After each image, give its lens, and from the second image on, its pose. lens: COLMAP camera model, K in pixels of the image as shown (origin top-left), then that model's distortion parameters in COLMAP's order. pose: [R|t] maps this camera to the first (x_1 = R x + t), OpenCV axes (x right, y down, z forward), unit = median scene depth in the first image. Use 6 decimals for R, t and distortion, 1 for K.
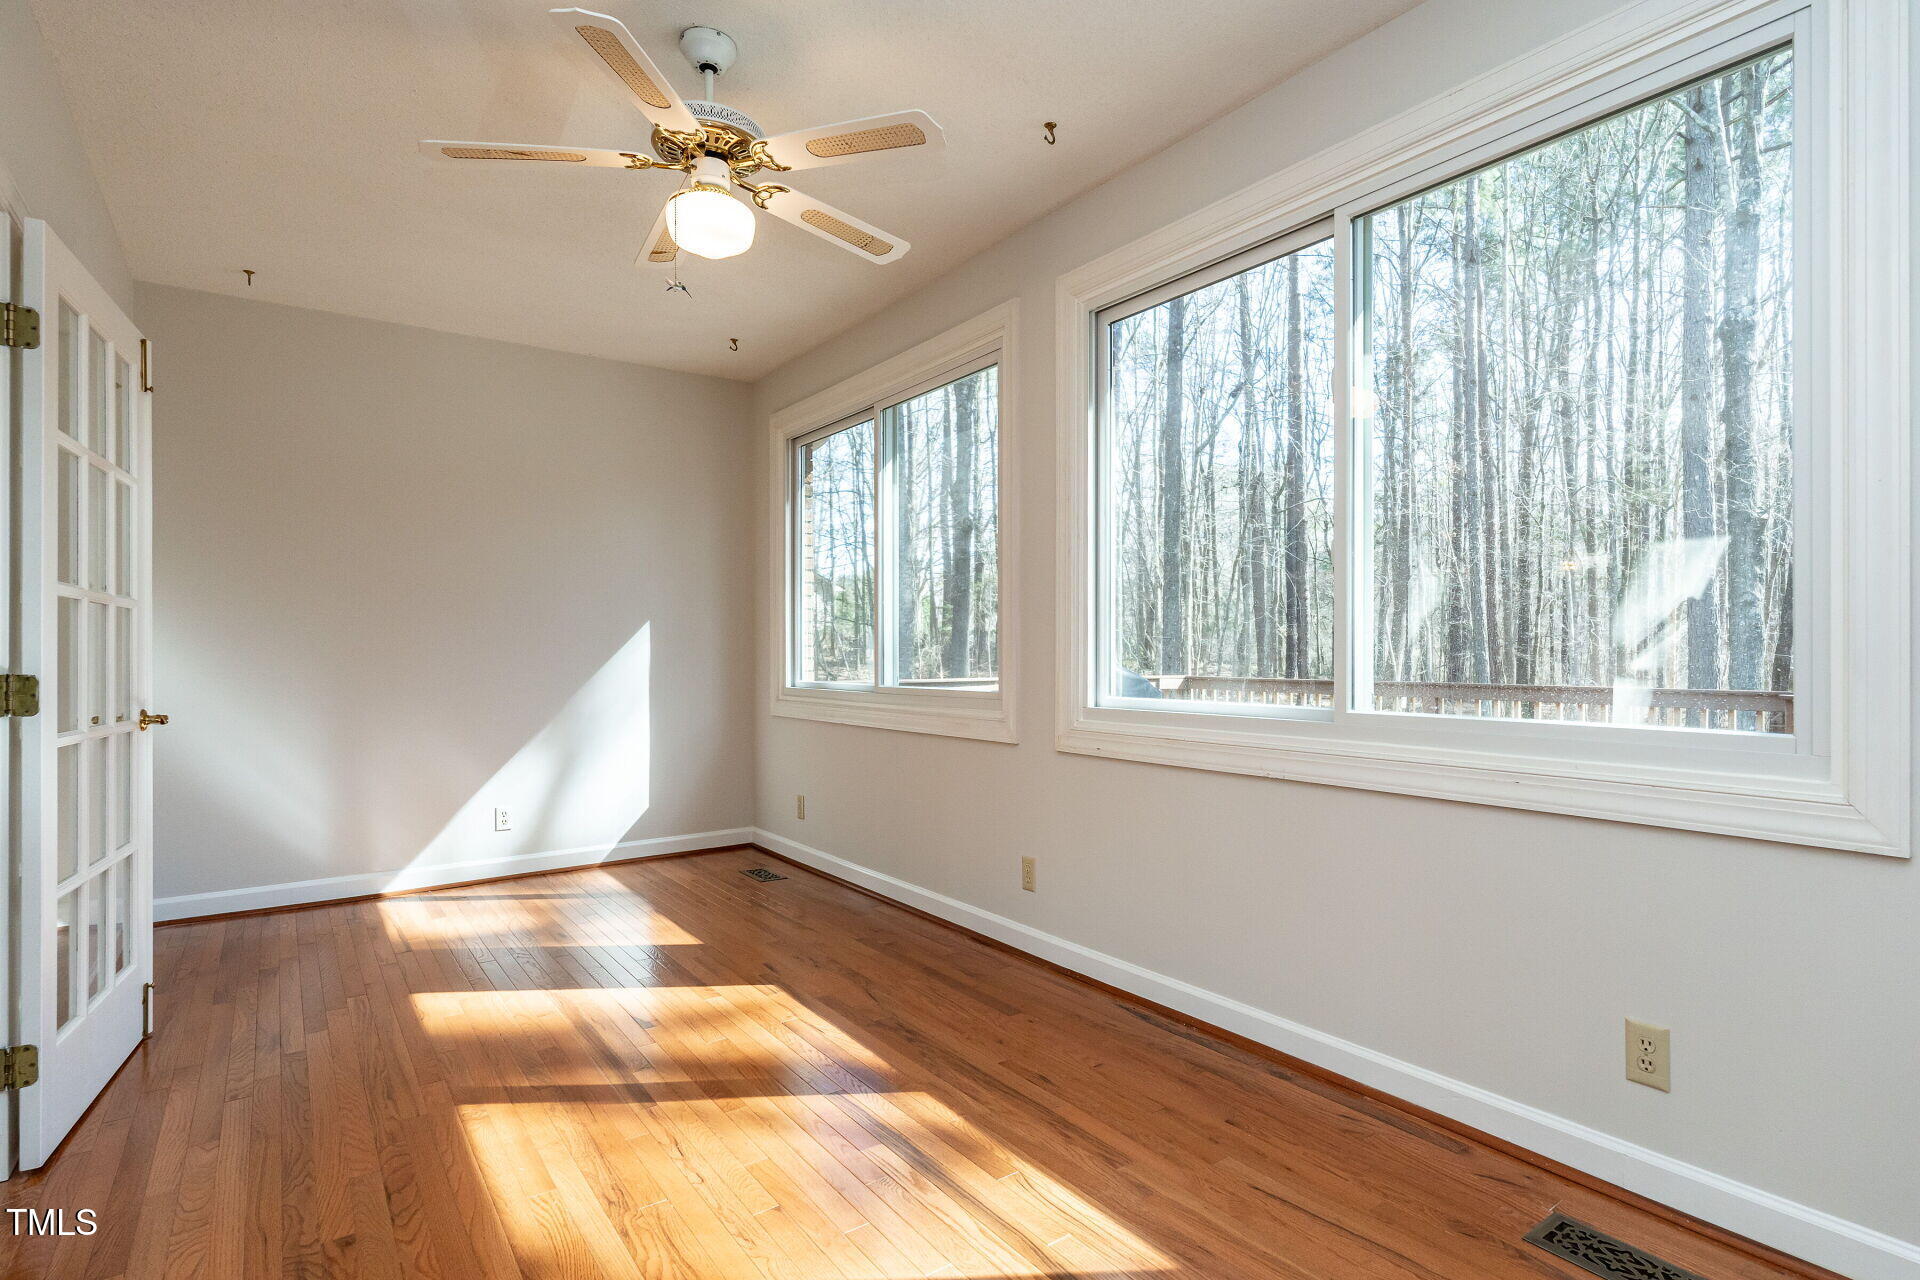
lens RADIAL K [[972.7, 0, 958.9], [0, 972.7, 648.3], [0, 0, 1]] dist [0.000832, 0.000332]
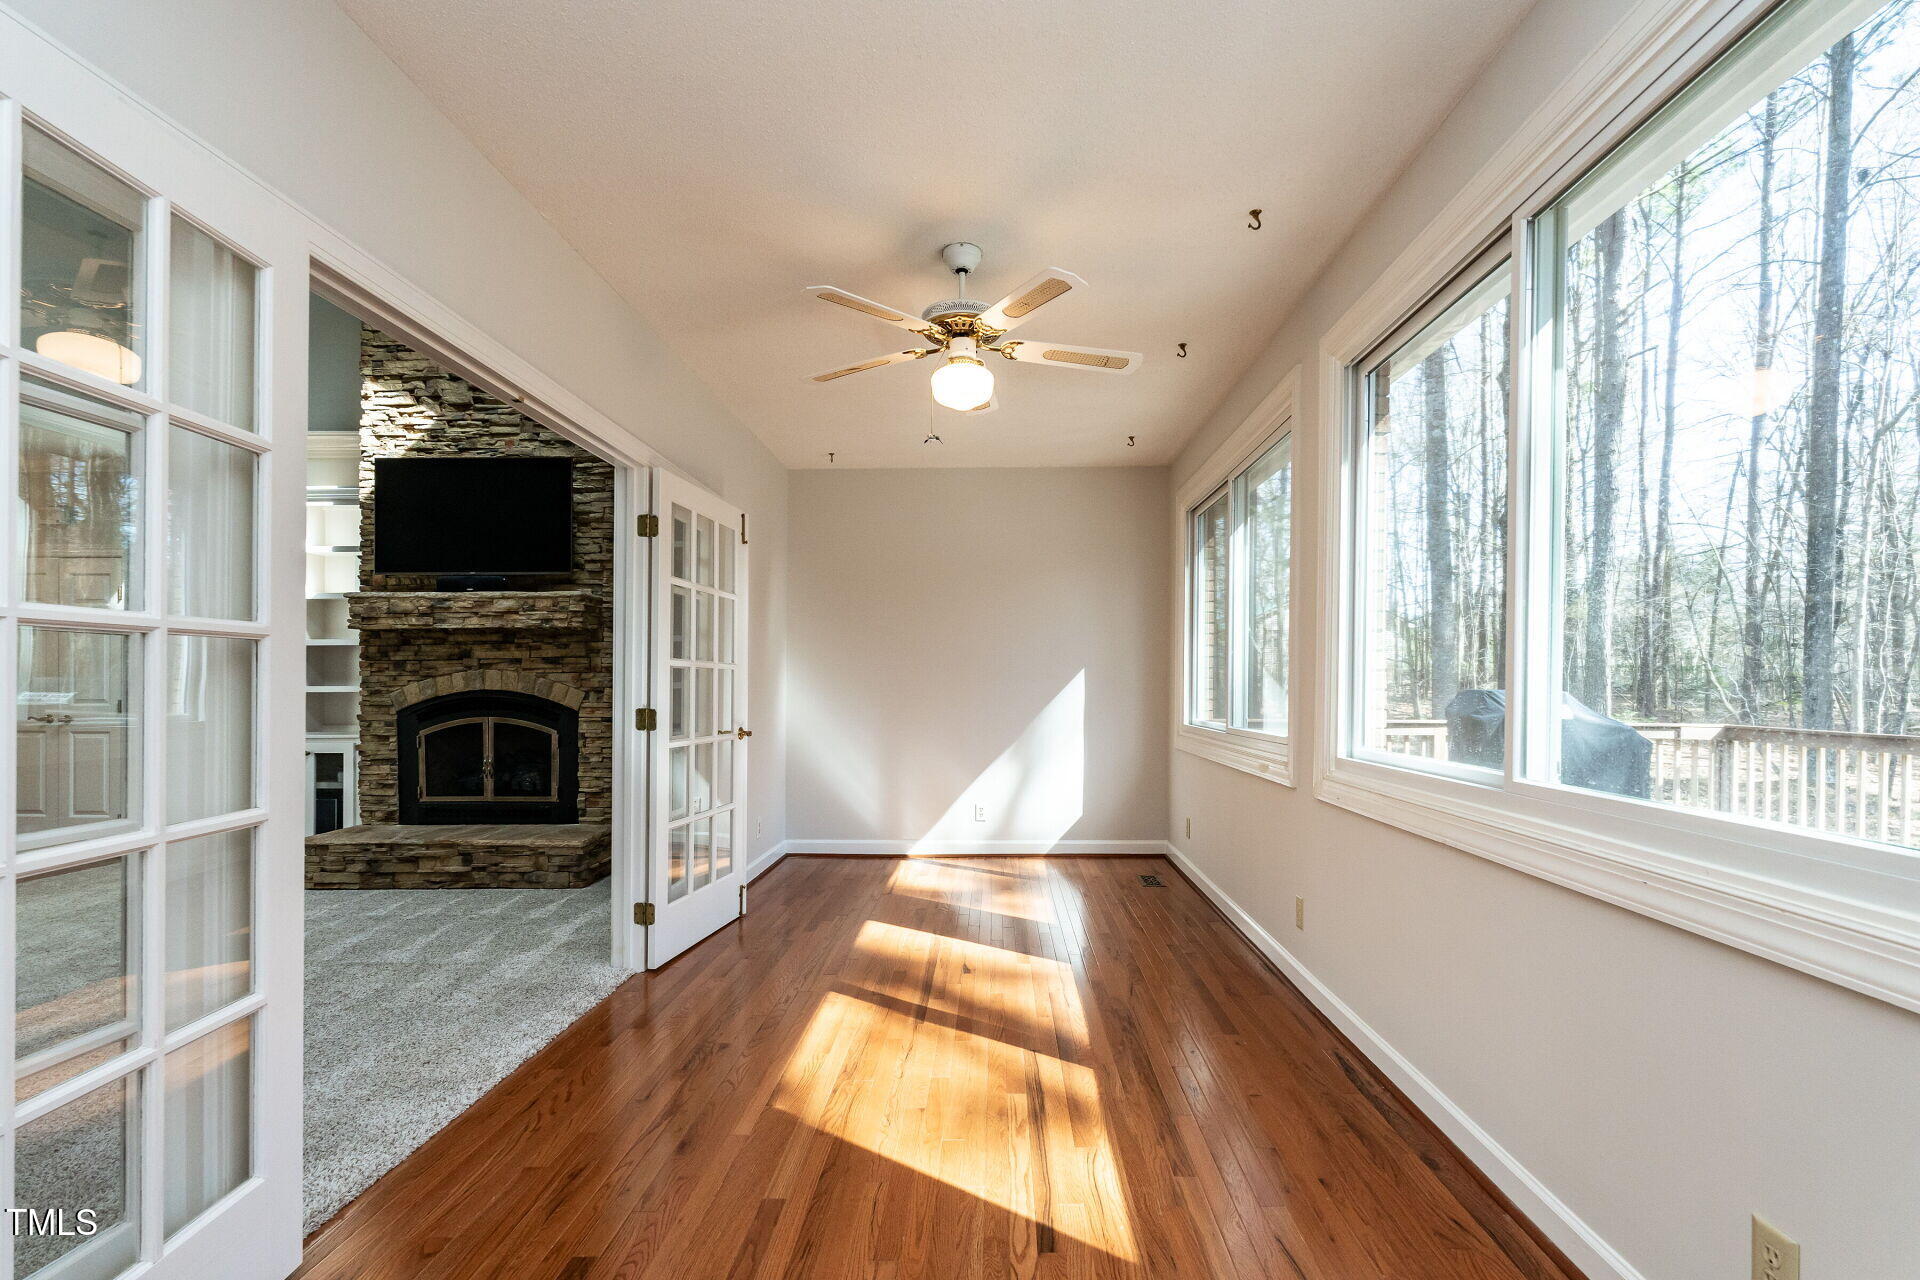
lens RADIAL K [[851.8, 0, 964.9], [0, 851.8, 680.3], [0, 0, 1]] dist [-0.000482, -0.000181]
pose [[0.775367, 0.001693, -0.631509, 0.378868], [-0.000360, 0.999997, 0.002239, -0.021737], [0.631511, -0.001509, 0.775365, 0.061879]]
